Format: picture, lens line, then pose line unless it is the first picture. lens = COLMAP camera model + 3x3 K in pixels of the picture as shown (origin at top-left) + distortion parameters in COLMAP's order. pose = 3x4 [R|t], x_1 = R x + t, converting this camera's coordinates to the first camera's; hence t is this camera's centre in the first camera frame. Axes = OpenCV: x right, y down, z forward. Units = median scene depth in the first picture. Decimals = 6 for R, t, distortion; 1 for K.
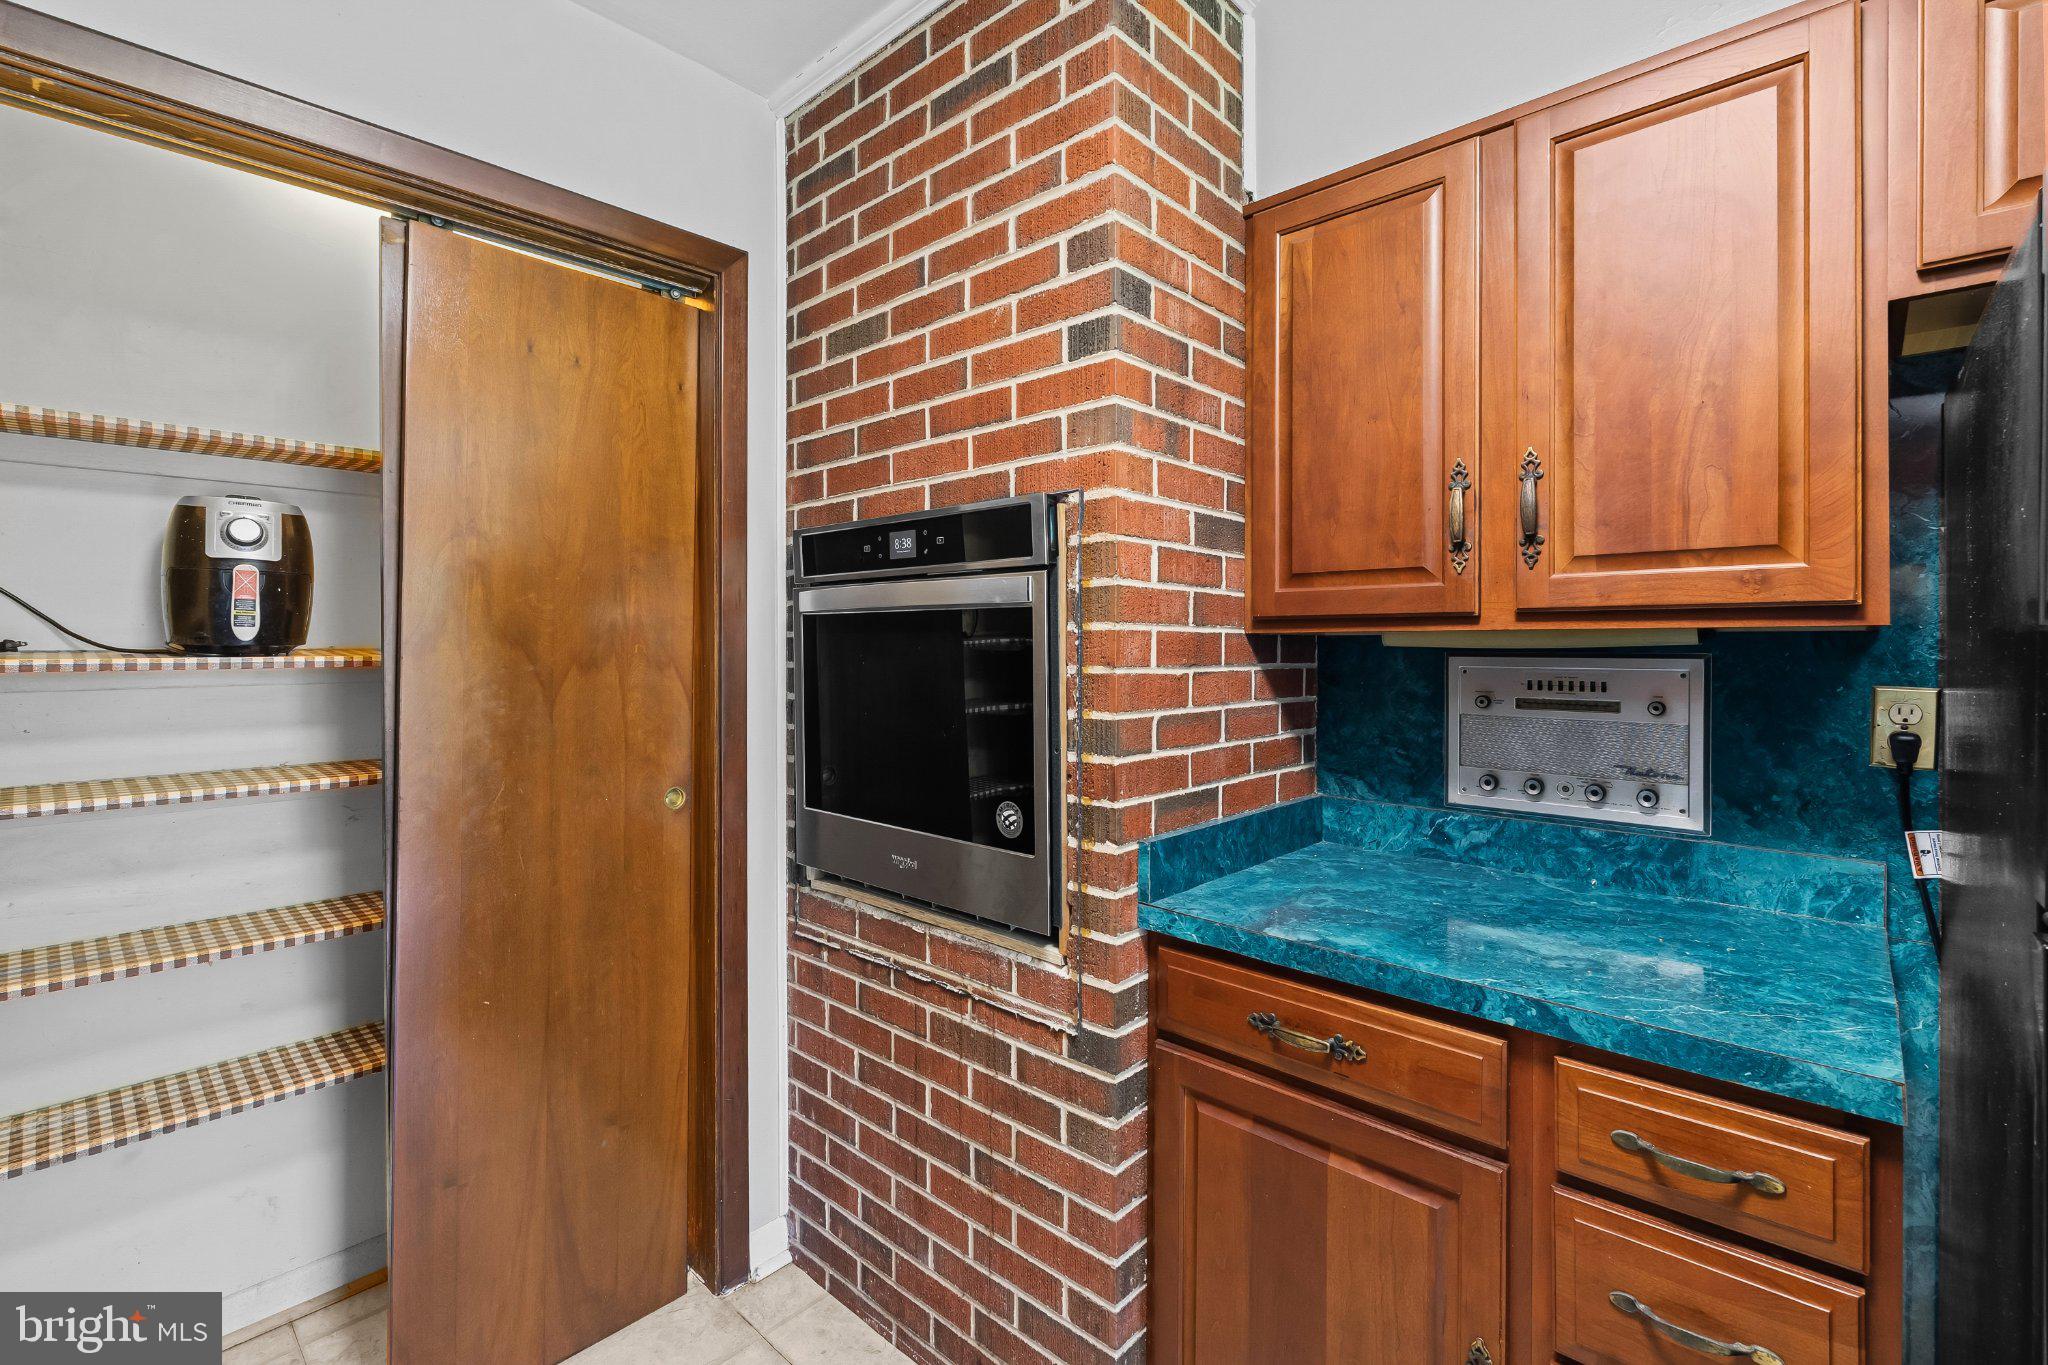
lens RADIAL K [[915.3, 0, 1021.6], [0, 915.3, 644.3], [0, 0, 1]] dist [-0.000450, -0.000399]
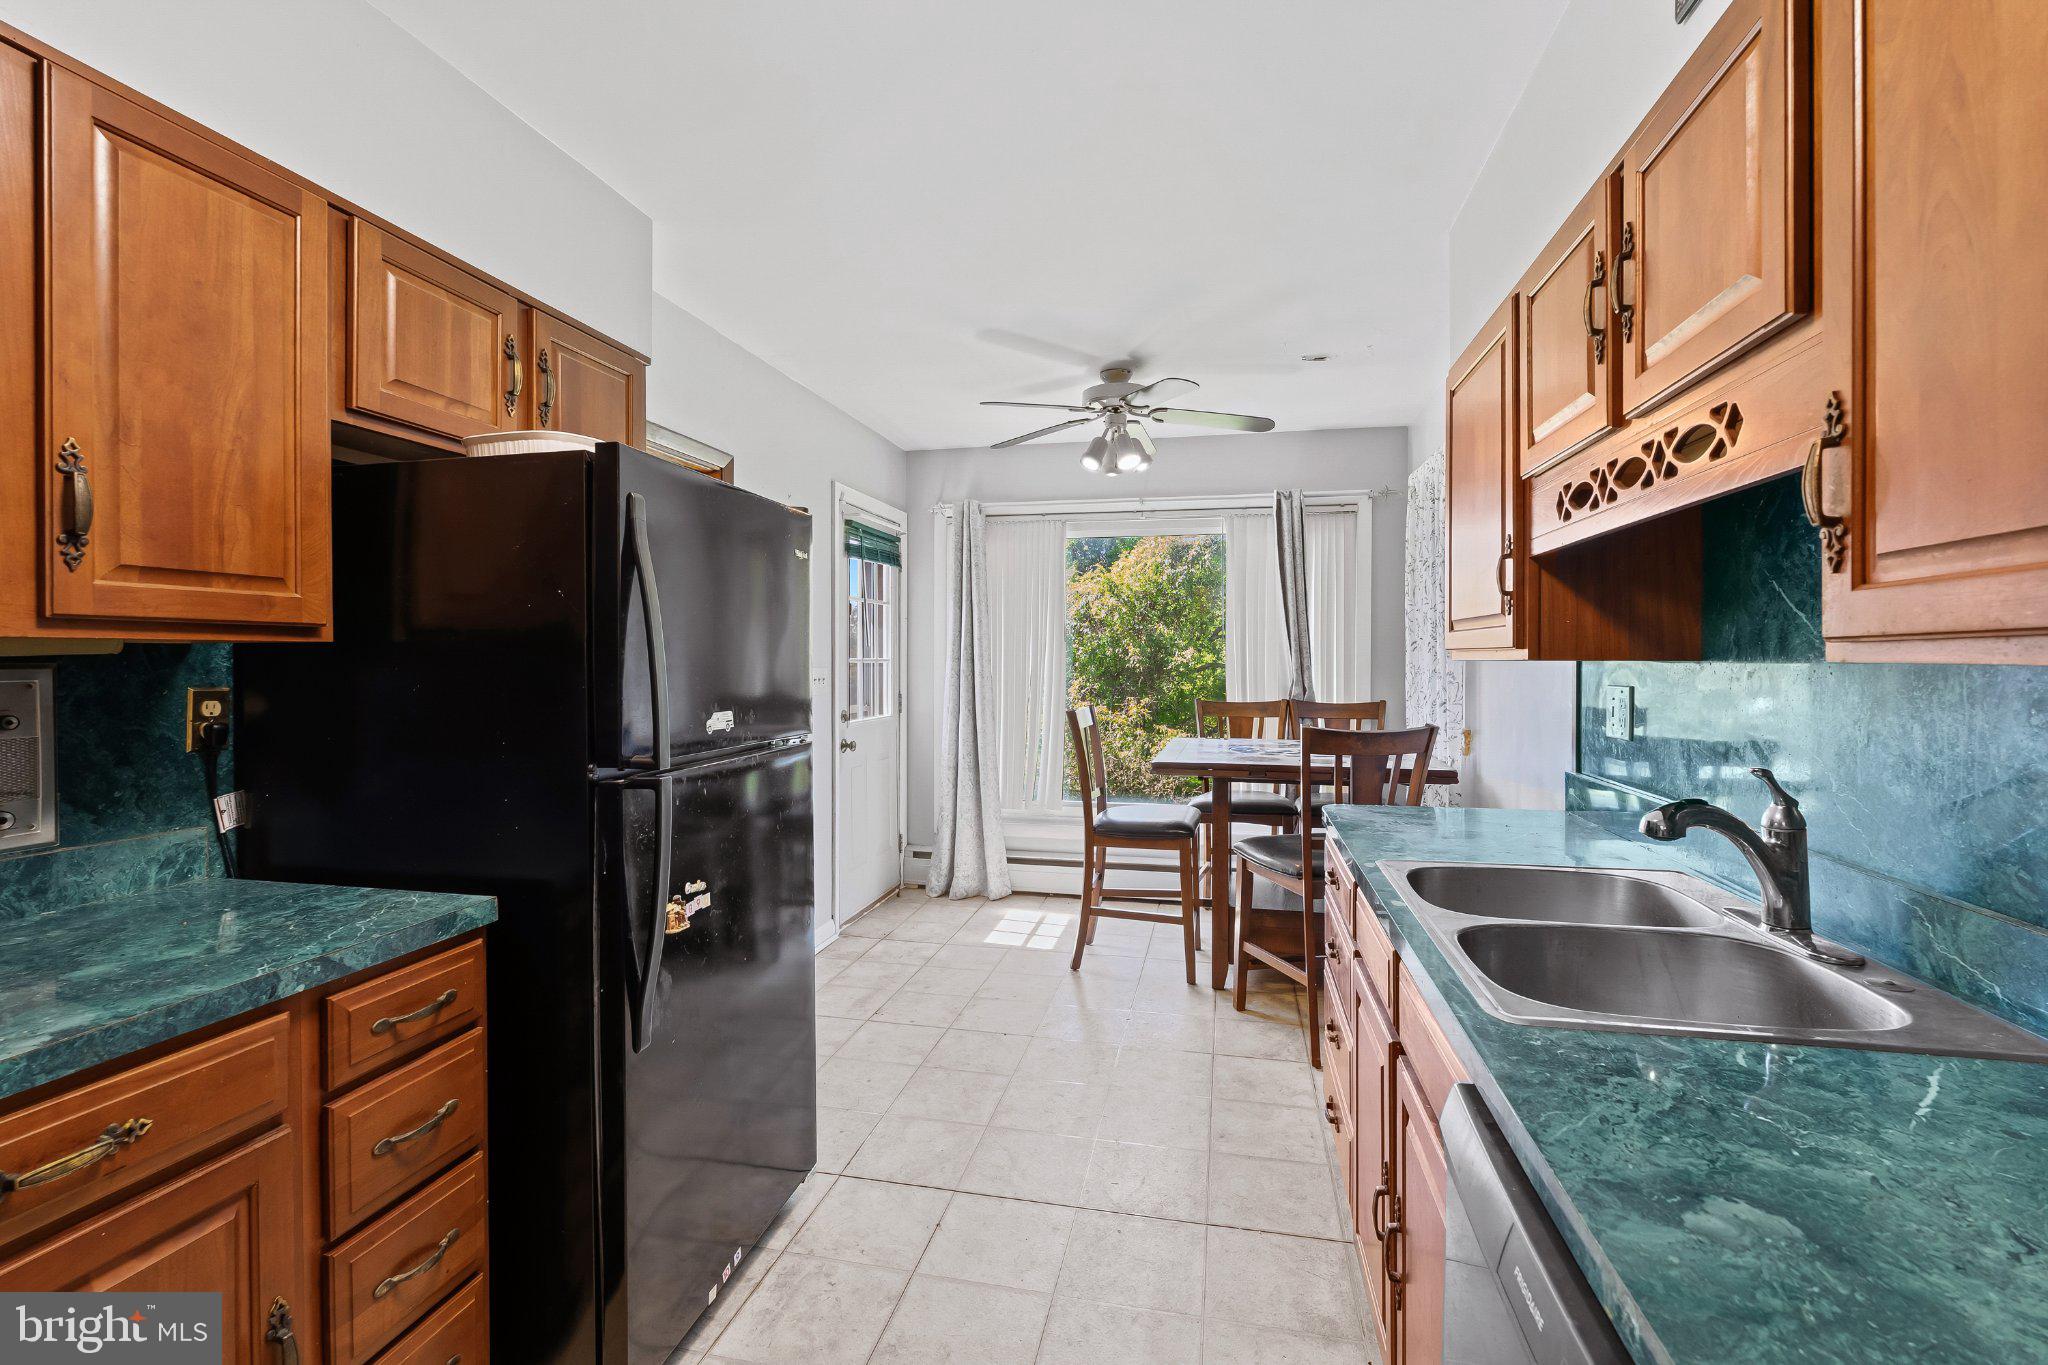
lens RADIAL K [[915.3, 0, 1021.6], [0, 915.3, 644.3], [0, 0, 1]] dist [-0.000450, -0.000399]
pose [[-0.499158, 0.012630, 0.866419, -0.722520], [0.000786, 0.999900, -0.014123, 0.004218], [-0.866511, -0.006368, -0.499118, 0.645135]]
